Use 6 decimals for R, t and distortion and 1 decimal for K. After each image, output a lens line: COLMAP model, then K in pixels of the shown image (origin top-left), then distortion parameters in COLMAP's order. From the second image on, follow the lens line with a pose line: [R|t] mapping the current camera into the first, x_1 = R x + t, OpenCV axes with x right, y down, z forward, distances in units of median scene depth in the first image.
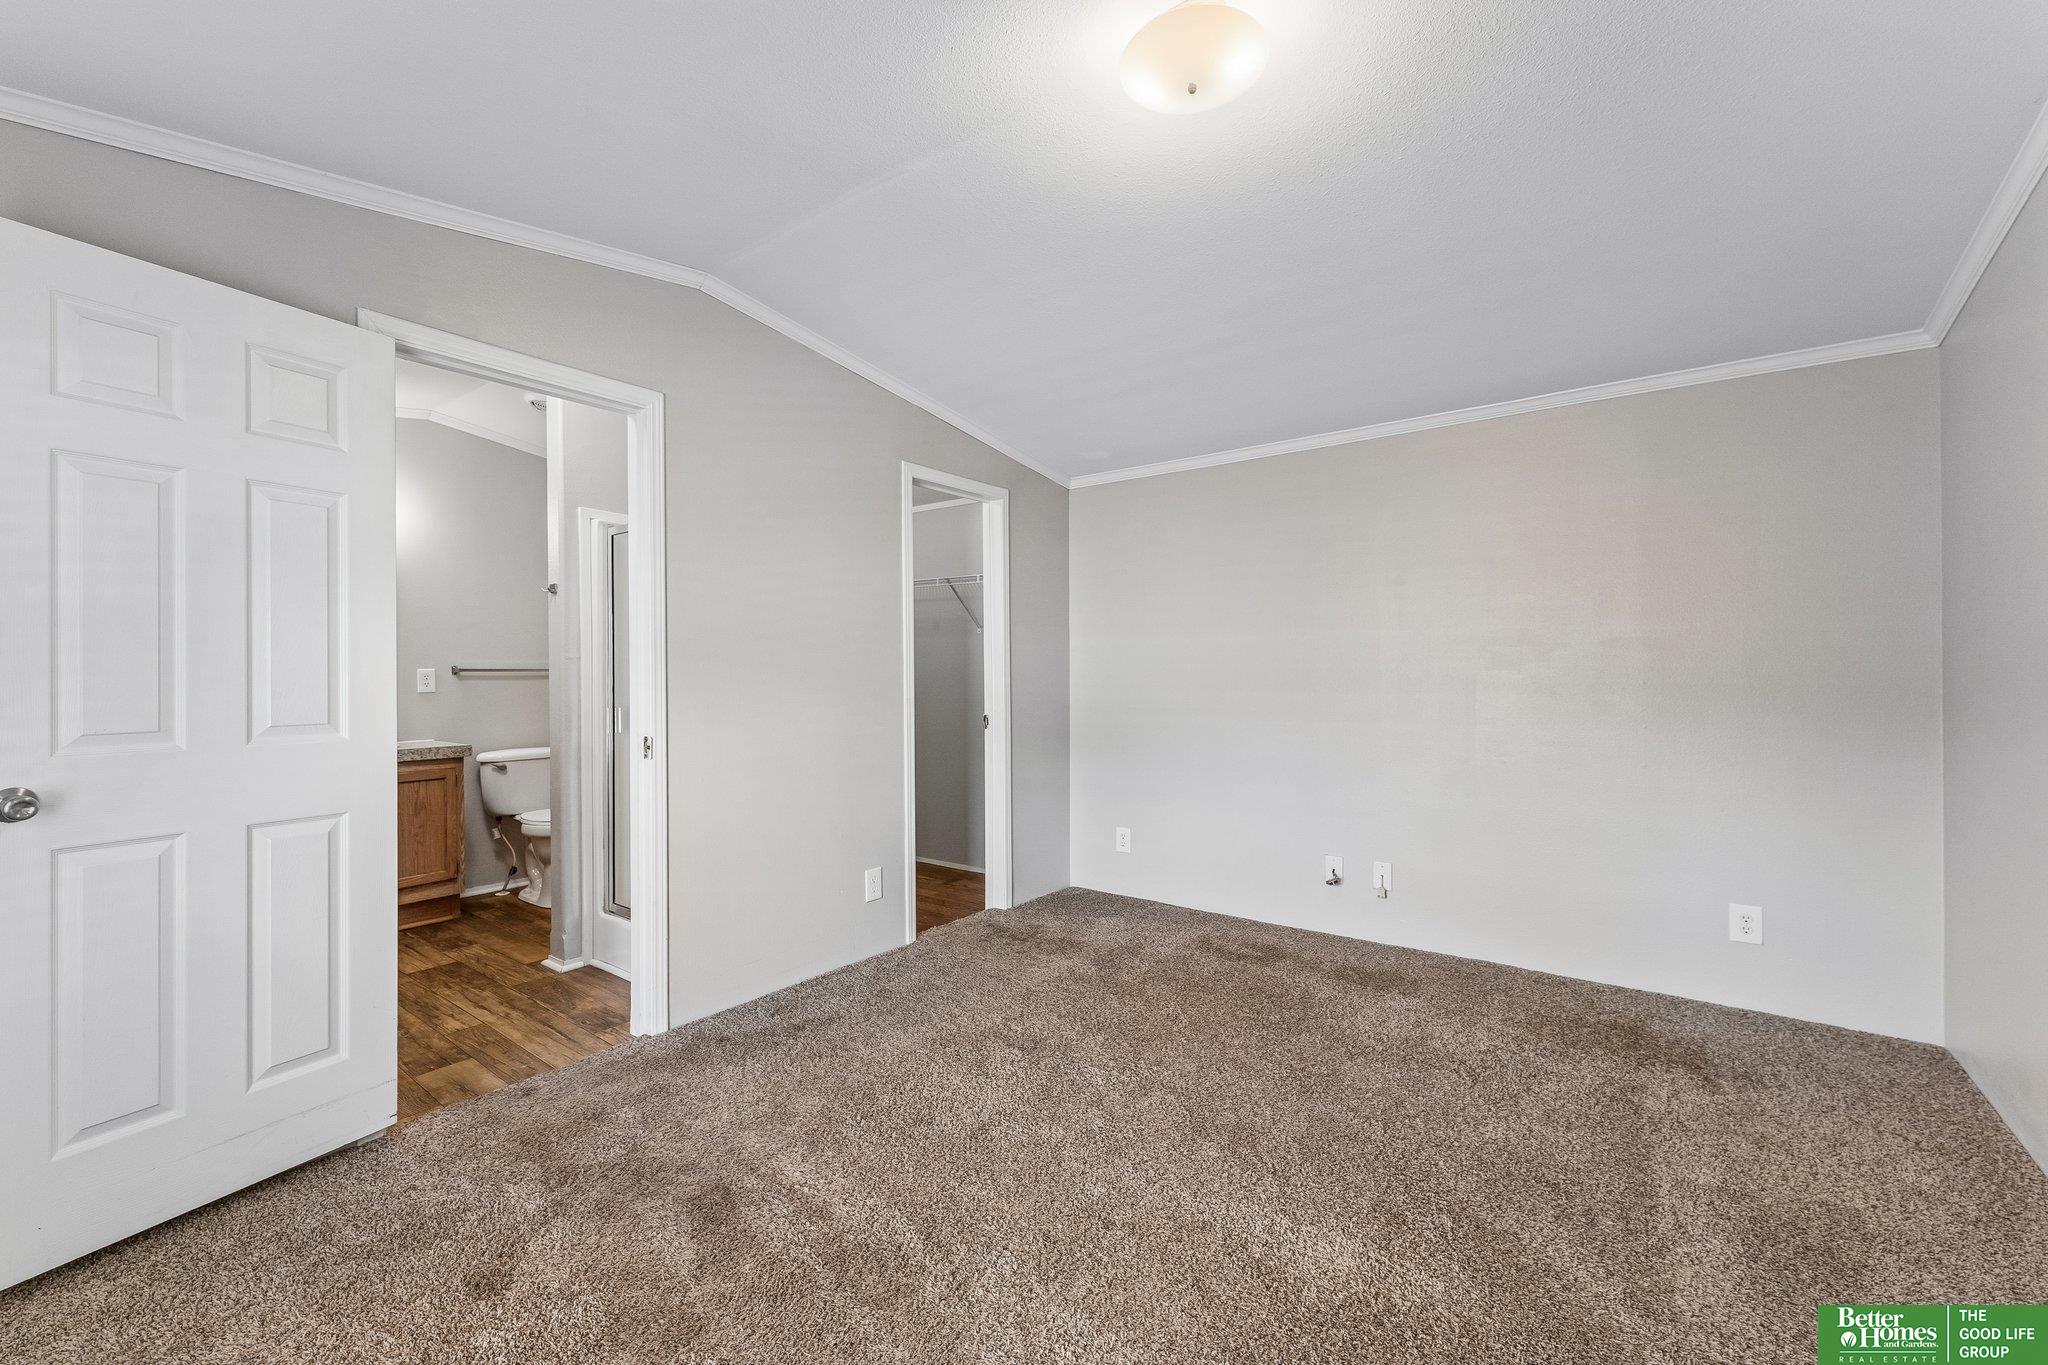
lens RADIAL K [[832.1, 0, 1026.2], [0, 832.1, 670.0], [0, 0, 1]] dist [0.002012, -0.001228]
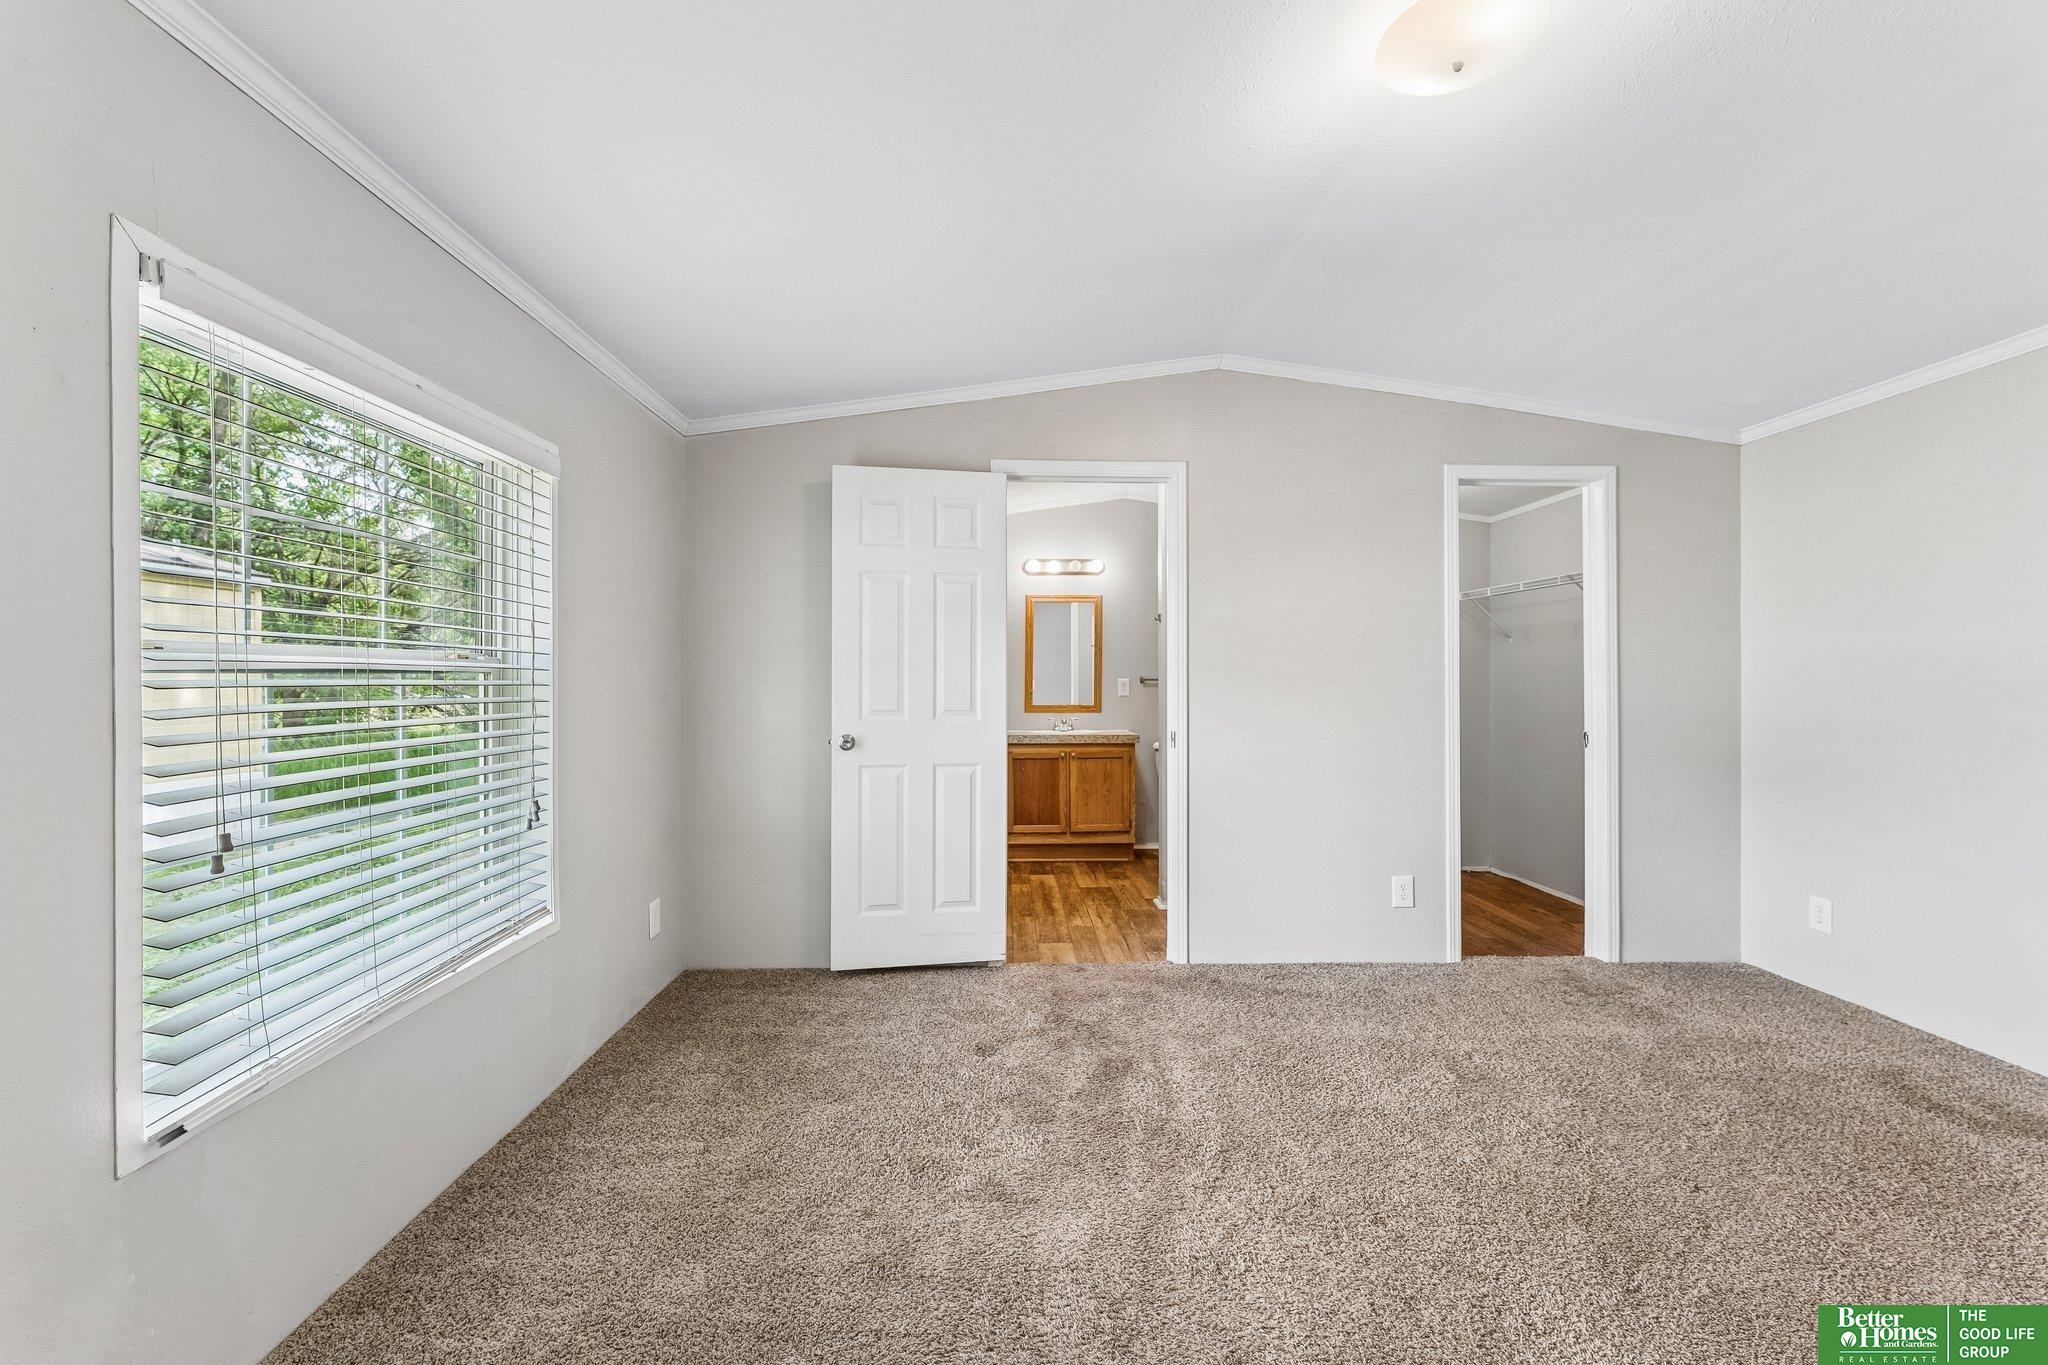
lens RADIAL K [[832.1, 0, 1037.0], [0, 832.1, 682.7], [0, 0, 1]] dist [0.002012, -0.001228]
pose [[0.633848, 0.003220, -0.773451, 0.384012], [-0.001122, 0.999994, 0.003244, 0.001215], [0.773457, -0.001188, 0.633848, 0.018920]]
